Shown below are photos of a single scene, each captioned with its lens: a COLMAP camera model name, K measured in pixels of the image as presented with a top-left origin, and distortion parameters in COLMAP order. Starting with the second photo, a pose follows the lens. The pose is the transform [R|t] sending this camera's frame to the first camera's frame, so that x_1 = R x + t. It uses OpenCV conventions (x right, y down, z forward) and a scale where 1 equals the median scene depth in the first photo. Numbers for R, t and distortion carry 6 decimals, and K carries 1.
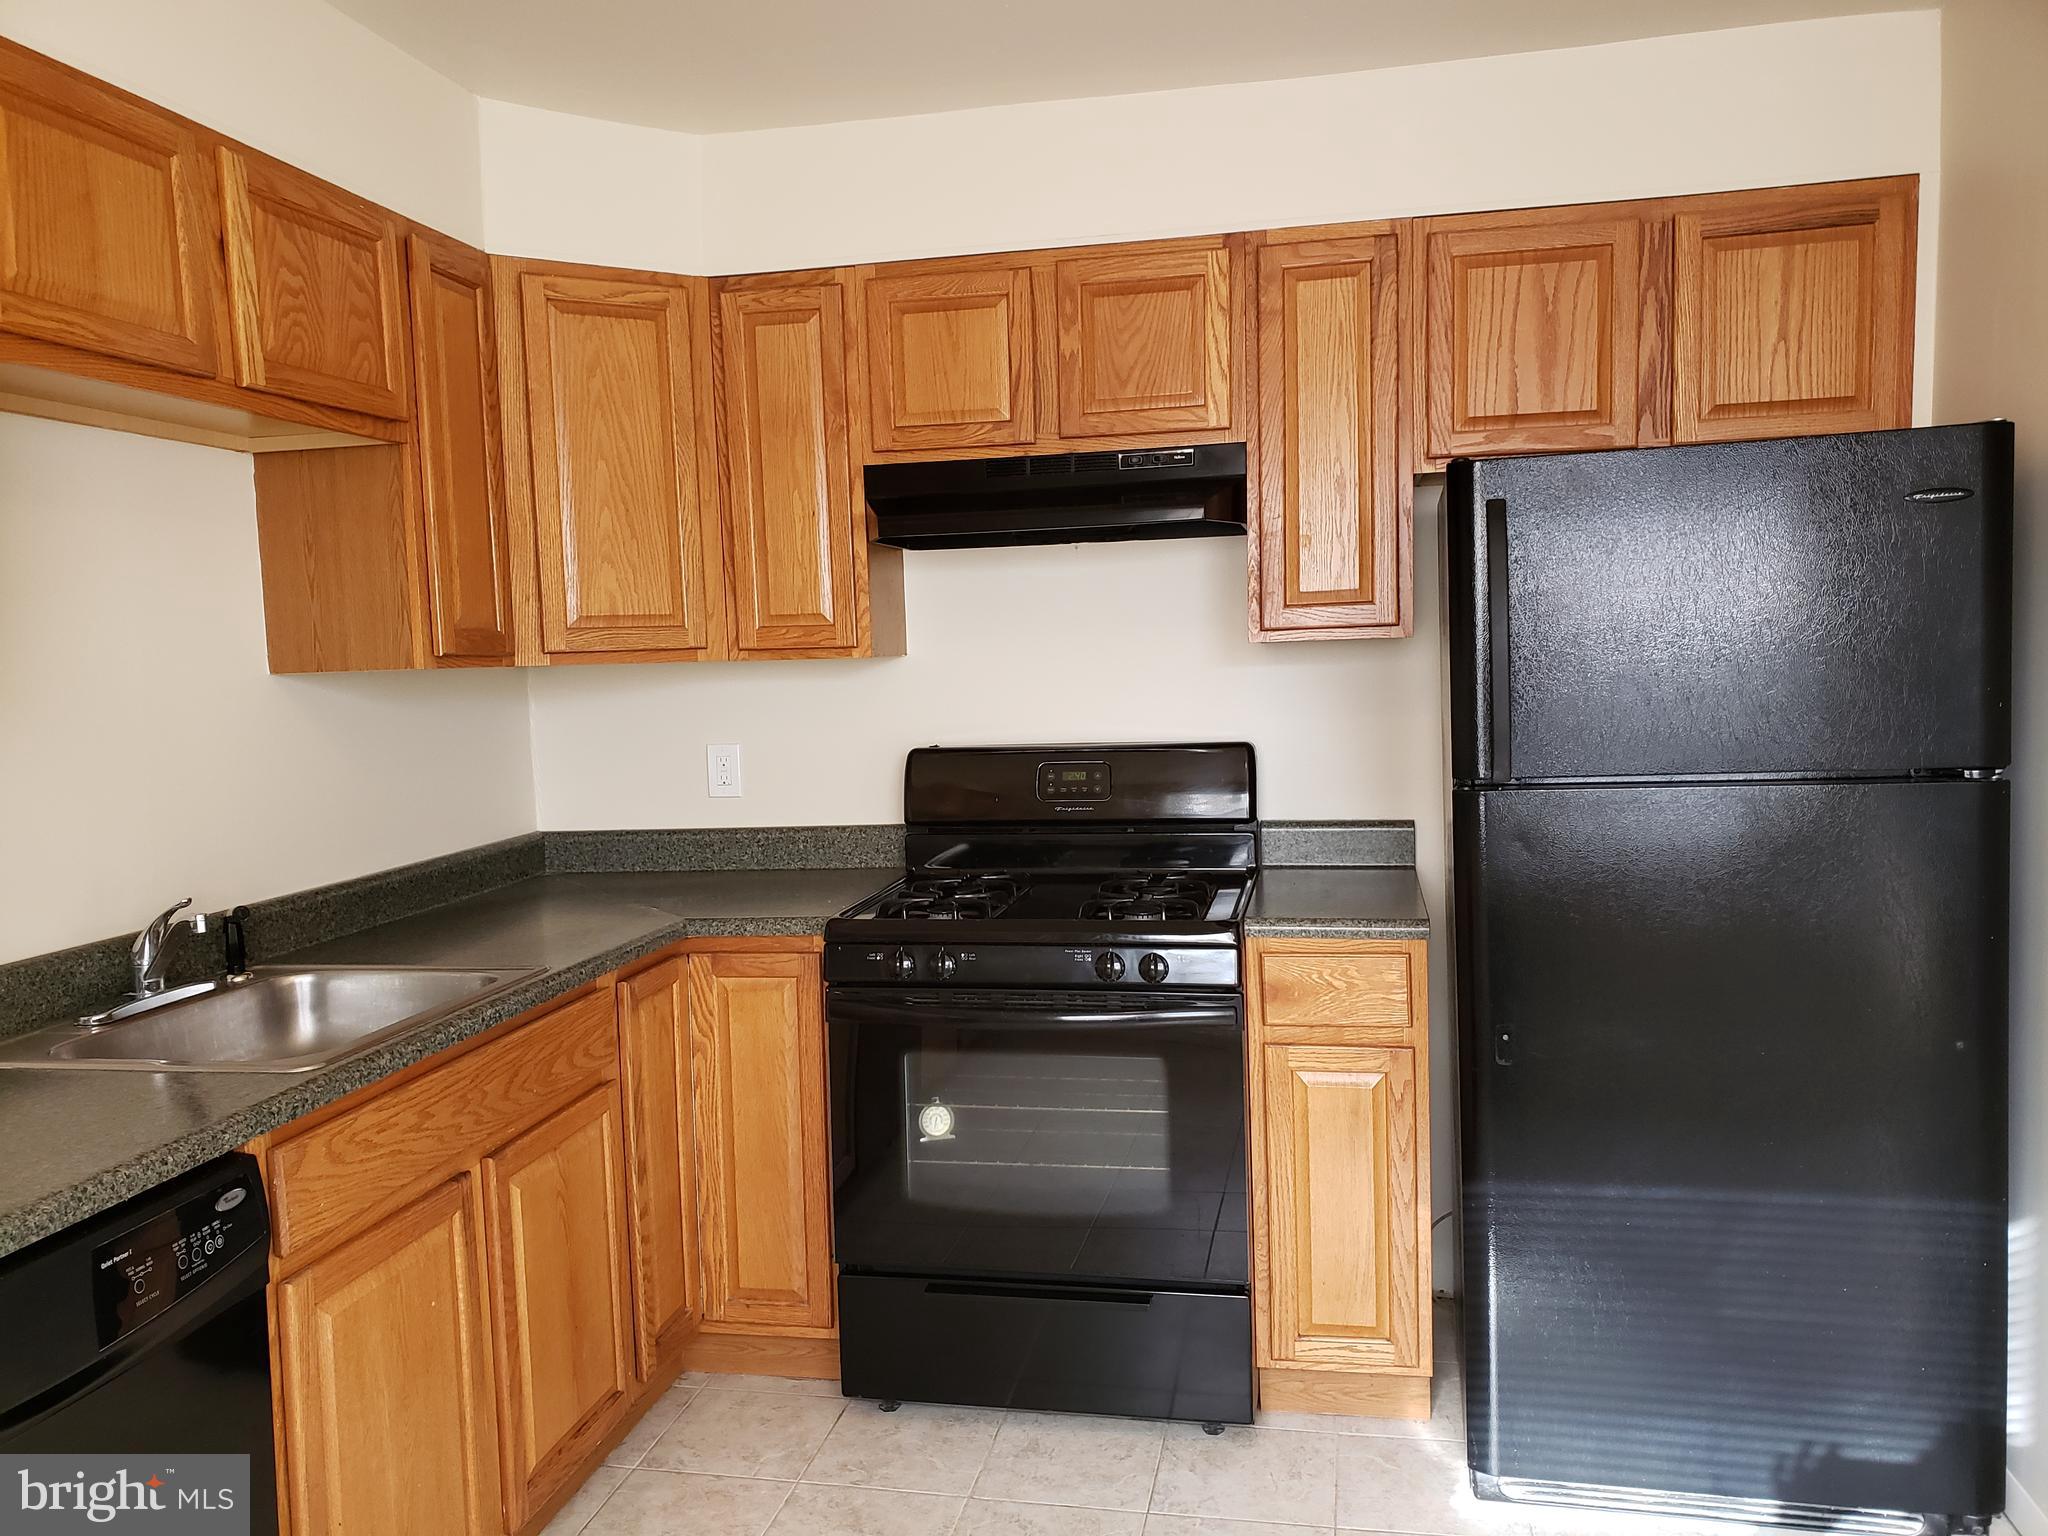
lens RADIAL K [[1579.7, 0, 1024.0], [0, 1579.7, 768.0], [0, 0, 1]] dist [0.062857, -0.034282]
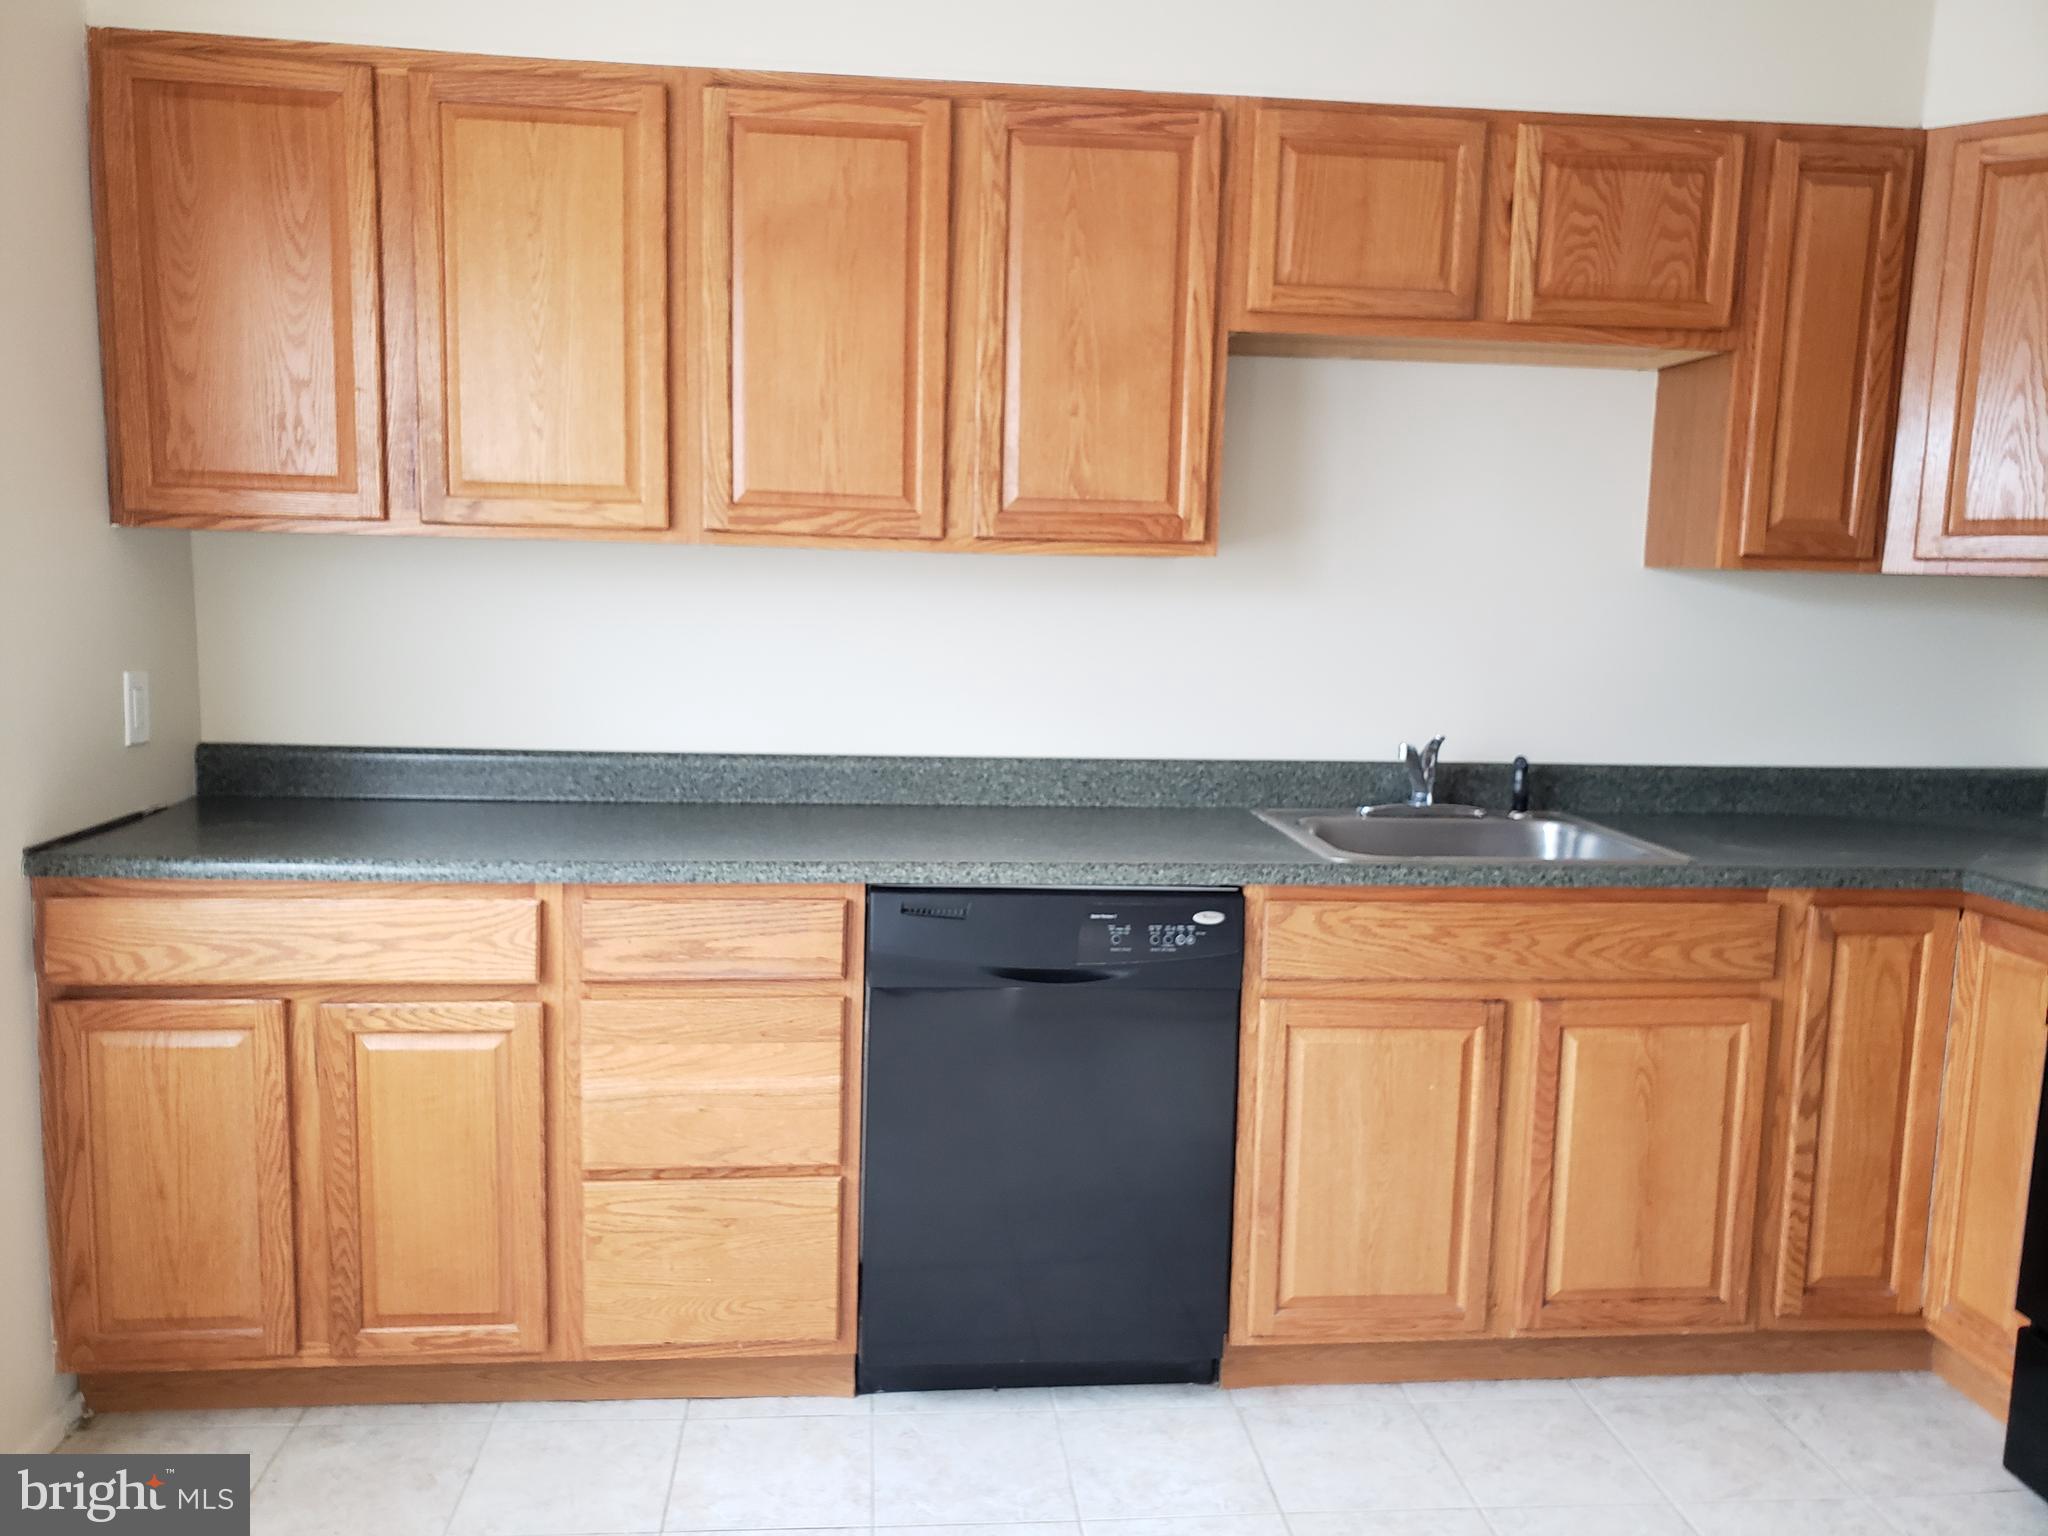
lens RADIAL K [[1642.0, 0, 1024.0], [0, 1642.0, 768.0], [0, 0, 1]] dist [0.006220, -0.001608]
pose [[0.286764, 0.153708, -0.945590, 0.603058], [-0.108156, 0.985928, 0.127465, -0.023341], [0.951876, 0.065719, 0.299353, 0.288245]]
